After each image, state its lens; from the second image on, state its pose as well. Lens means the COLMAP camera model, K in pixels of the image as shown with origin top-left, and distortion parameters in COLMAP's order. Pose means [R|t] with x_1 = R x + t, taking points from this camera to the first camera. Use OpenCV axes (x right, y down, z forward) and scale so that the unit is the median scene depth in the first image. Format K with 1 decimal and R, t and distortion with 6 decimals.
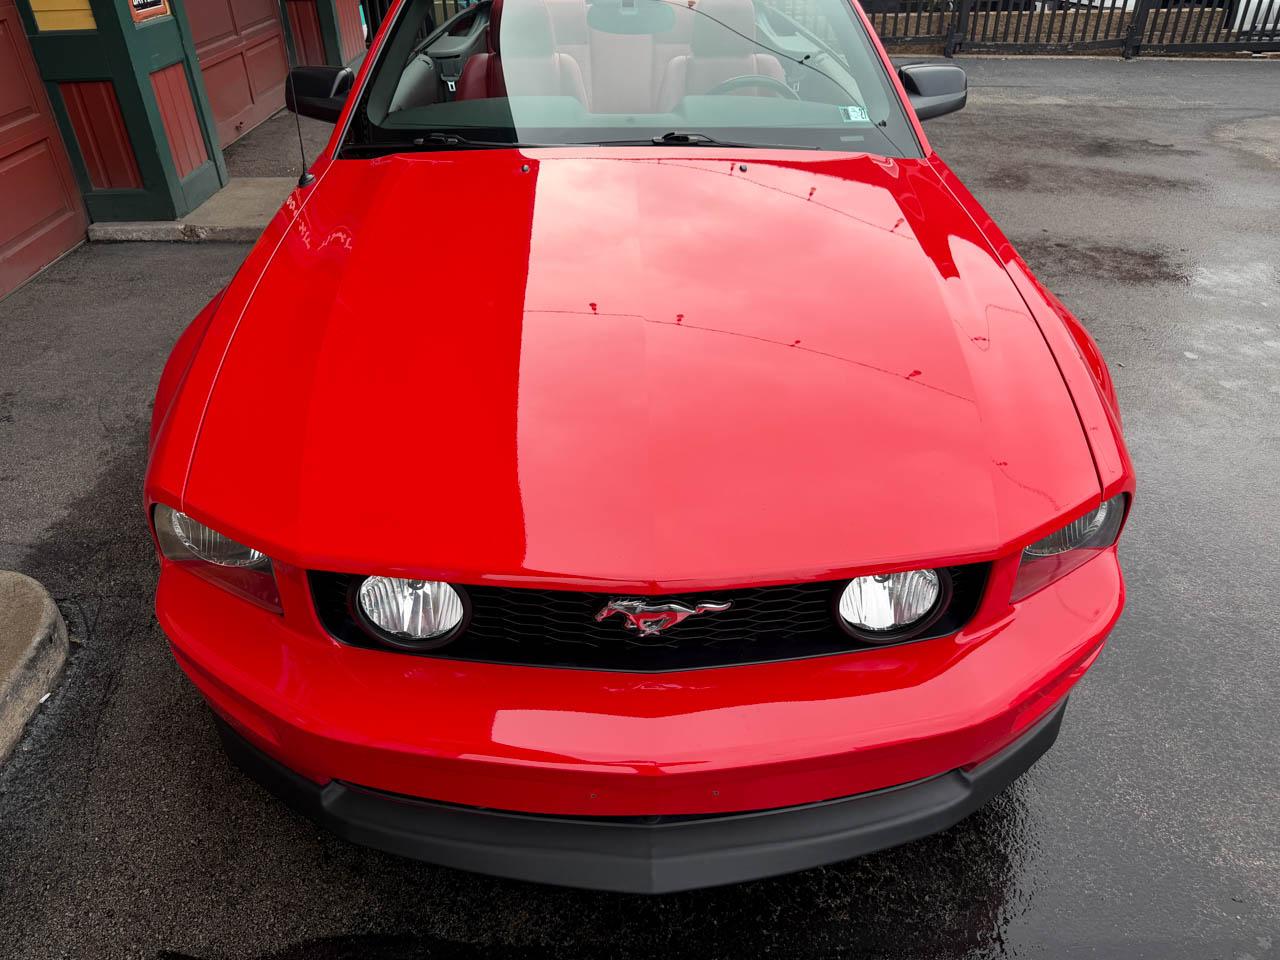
lens RADIAL K [[949.2, 0, 641.6], [0, 949.2, 504.4], [0, 0, 1]] dist [0.000818, -0.005534]
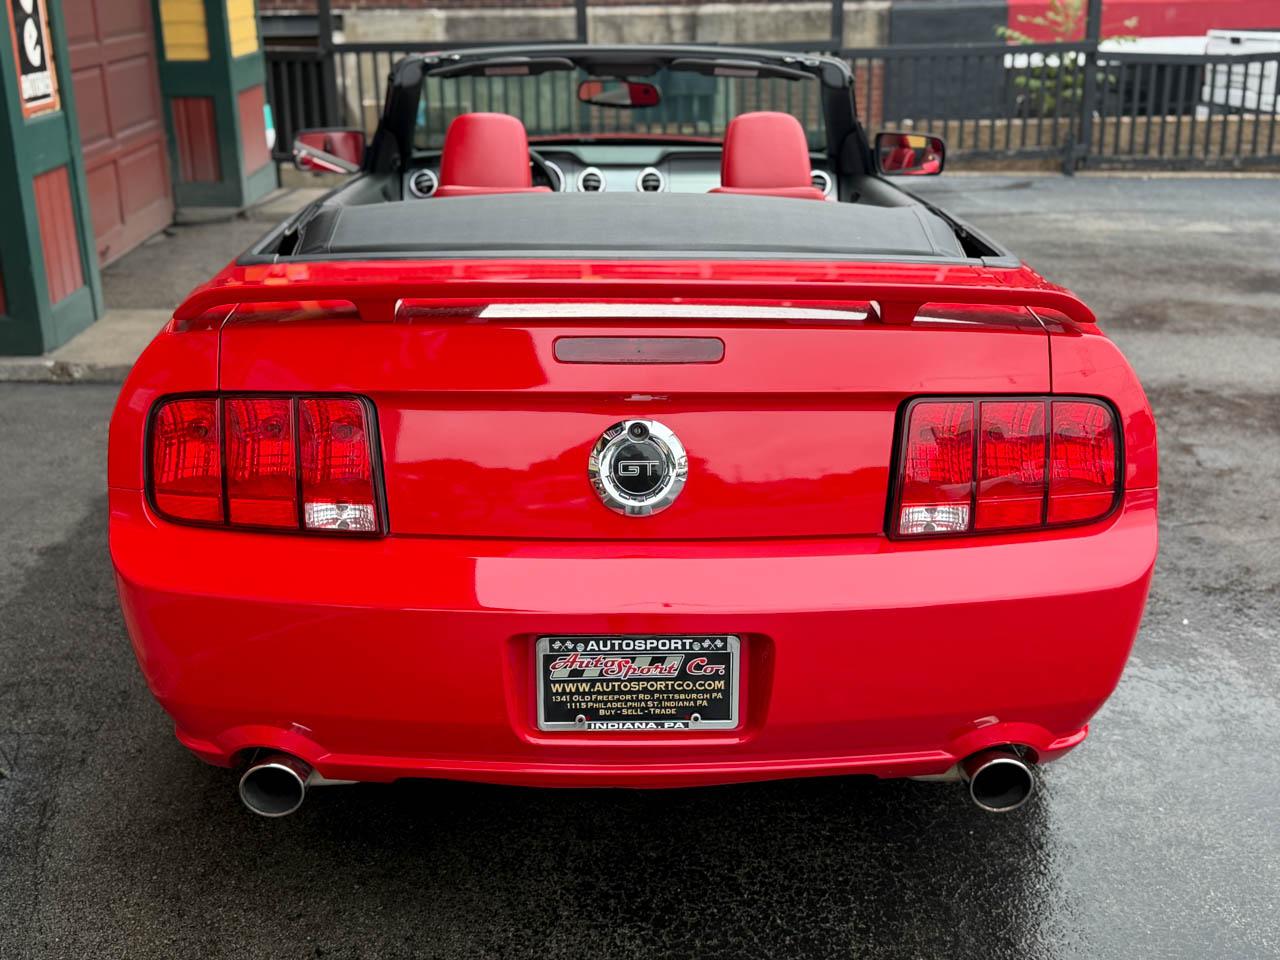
lens RADIAL K [[1522.1, 0, 647.9], [0, 1522.1, 477.4], [0, 0, 1]] dist [0.184203, -0.448946]
pose [[0.999974, 0.003513, 0.006358, -0.011449], [-0.001815, 0.968359, -0.249554, 0.106784], [-0.007033, 0.249536, 0.968340, -0.188493]]
